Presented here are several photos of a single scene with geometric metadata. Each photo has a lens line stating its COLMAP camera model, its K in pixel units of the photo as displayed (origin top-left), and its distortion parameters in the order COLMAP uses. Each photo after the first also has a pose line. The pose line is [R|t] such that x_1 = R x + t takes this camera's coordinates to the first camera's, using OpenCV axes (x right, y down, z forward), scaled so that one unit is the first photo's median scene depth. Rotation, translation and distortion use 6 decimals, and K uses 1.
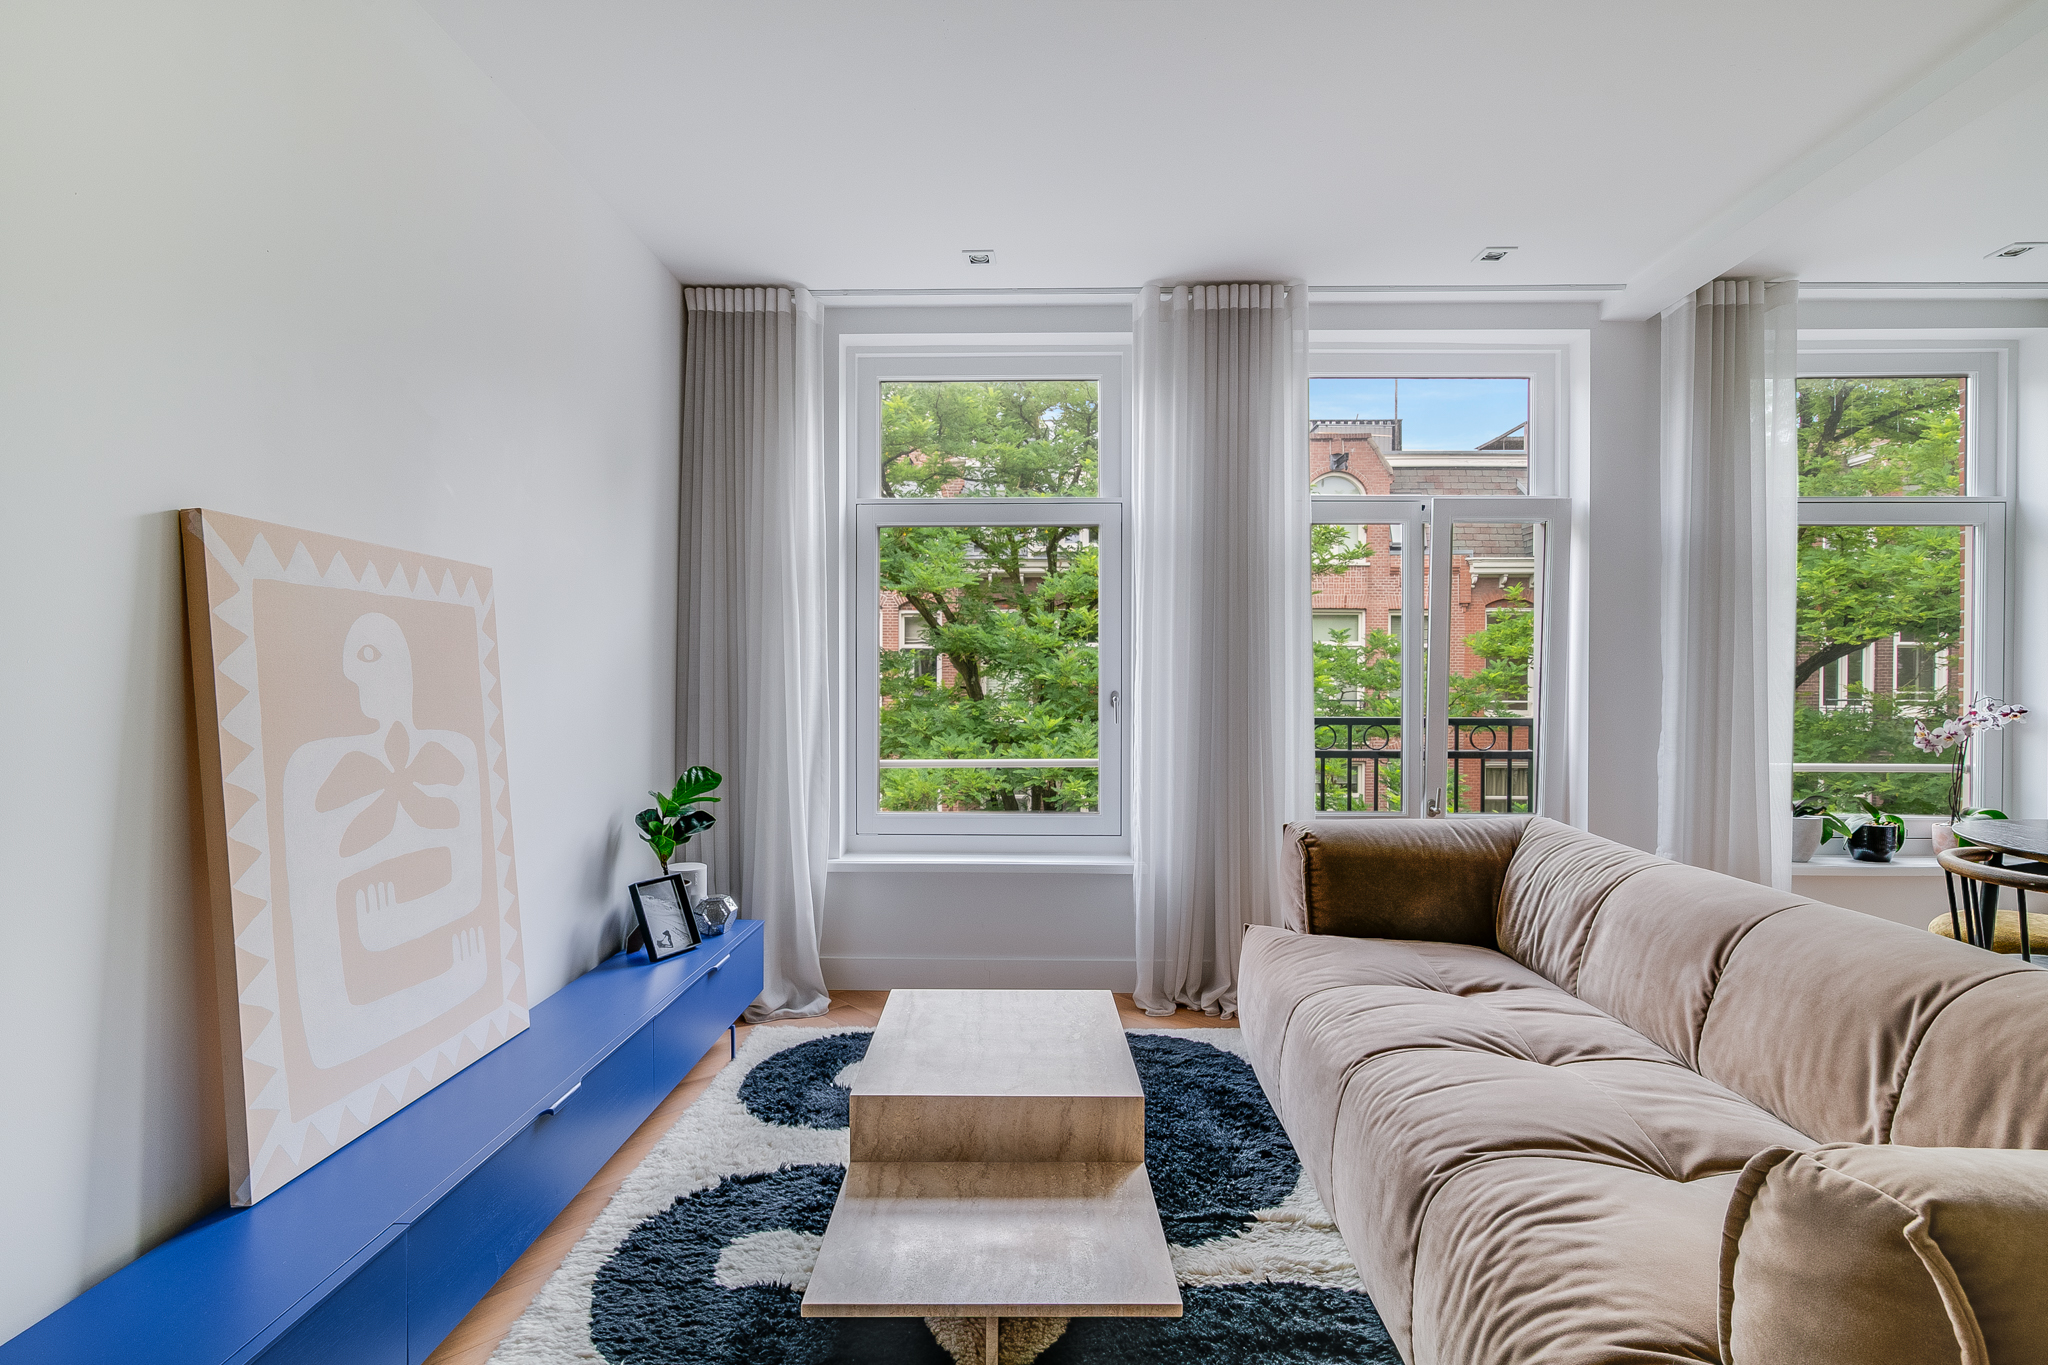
lens RADIAL K [[939.1, 0, 1025.8], [0, 939.1, 688.7], [0, 0, 1]] dist [-0.001859, -0.000328]
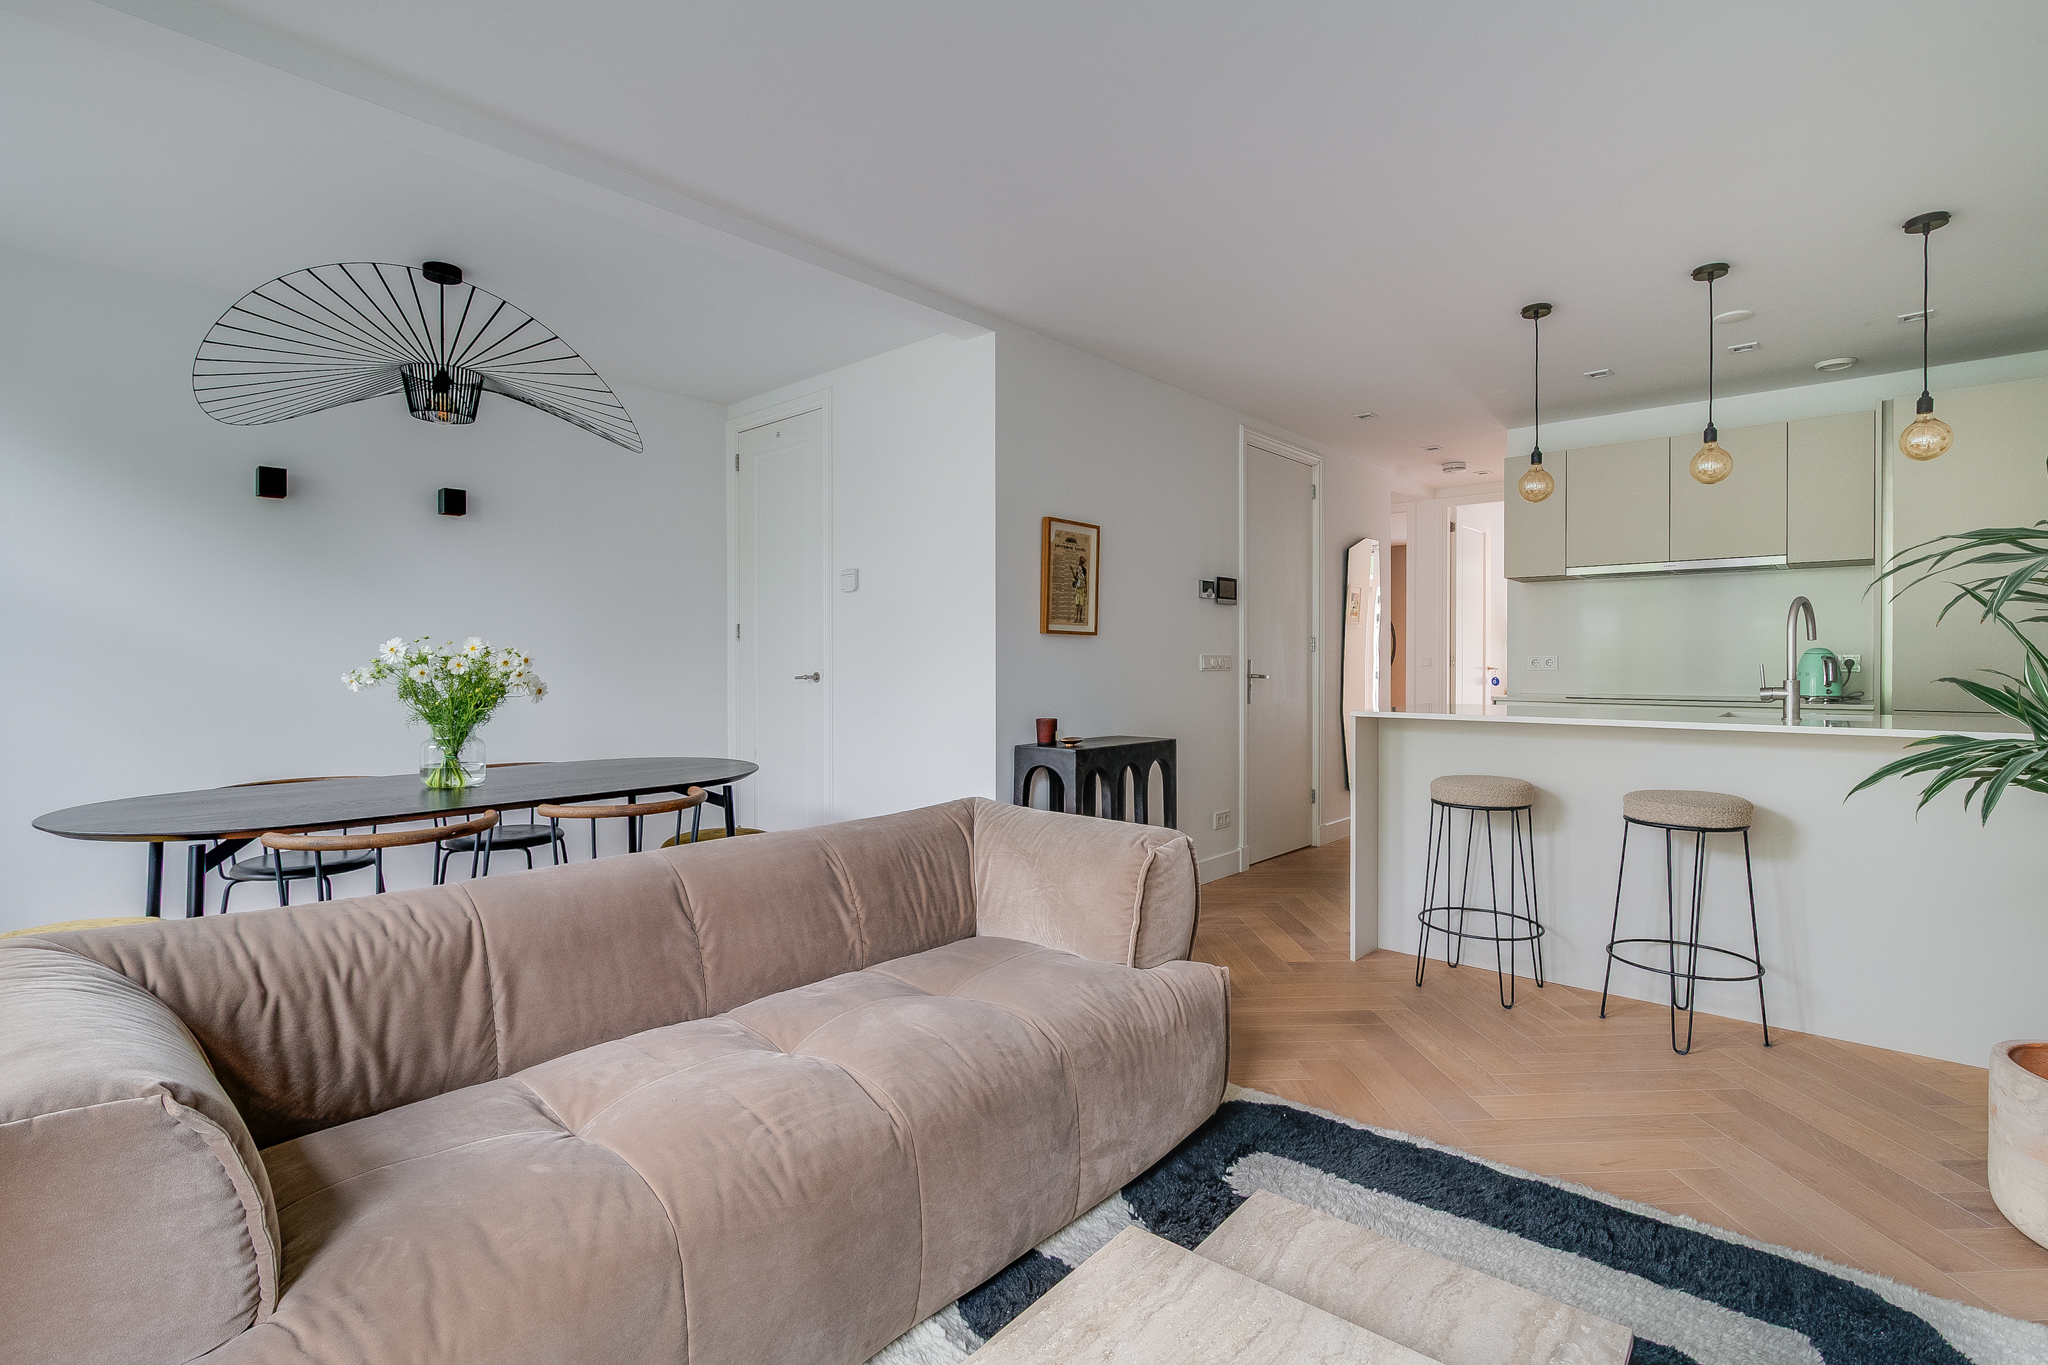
lens RADIAL K [[943.4, 0, 1023.1], [0, 943.4, 674.1], [0, 0, 1]] dist [-0.014052, 0.002002]
pose [[-0.758174, -0.010539, 0.651967, -0.184400], [0.004457, 0.999762, 0.021344, -0.012465], [-0.652037, 0.019088, -0.757947, 1.015962]]
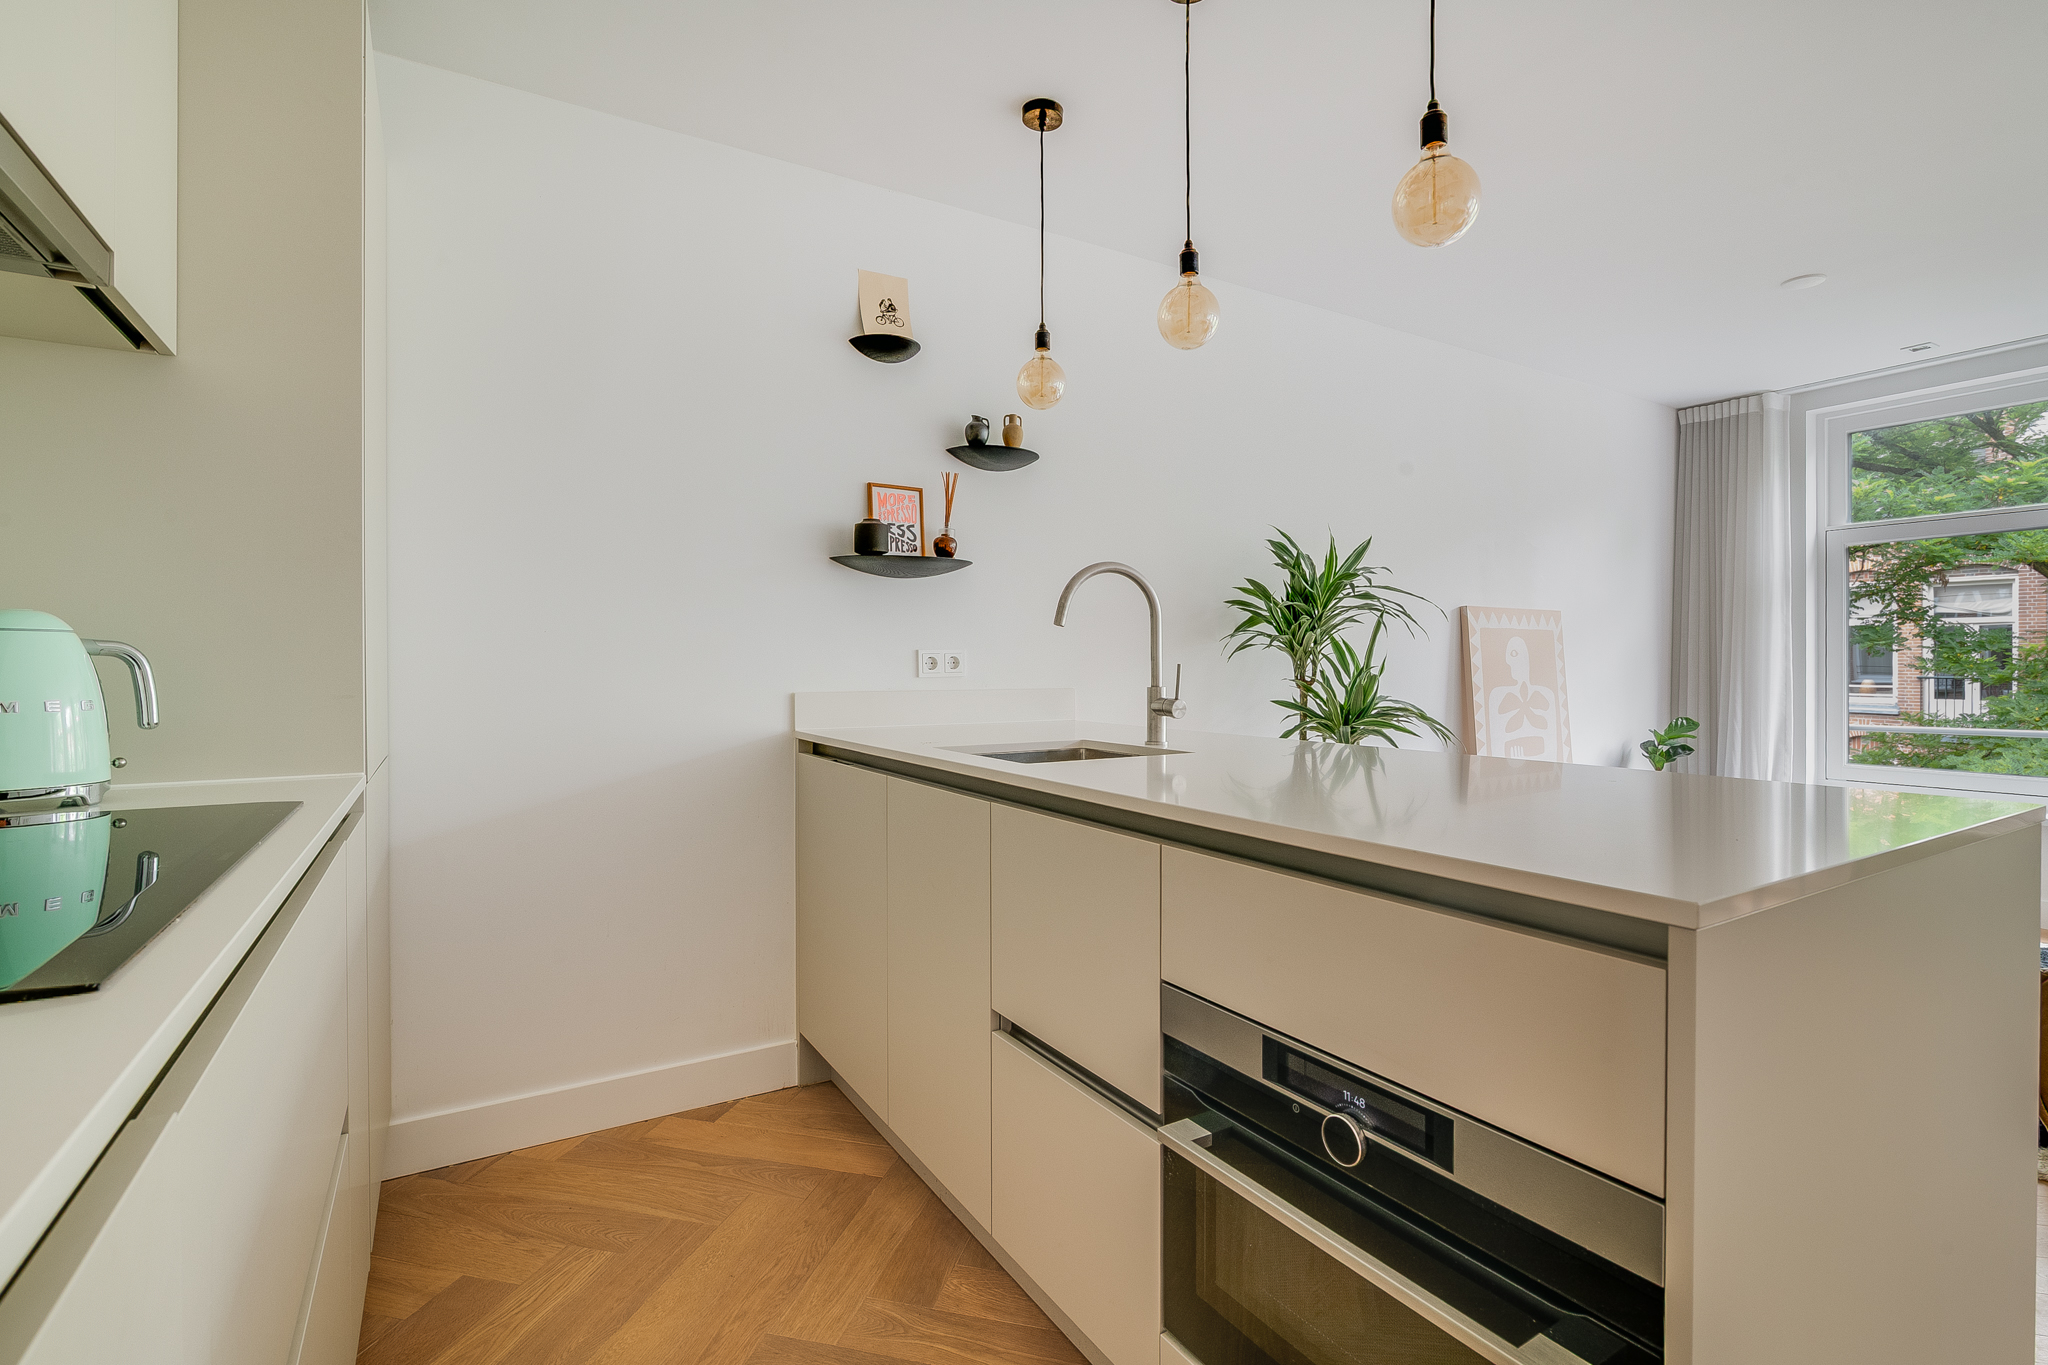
lens RADIAL K [[937.7, 0, 1019.0], [0, 937.7, 675.3], [0, 0, 1]] dist [-0.008928, 0.000459]
pose [[0.532109, 0.002098, -0.846673, 0.414935], [-0.001469, 0.999998, 0.001555, 0.011109], [0.846674, 0.000416, 0.532111, -0.848263]]
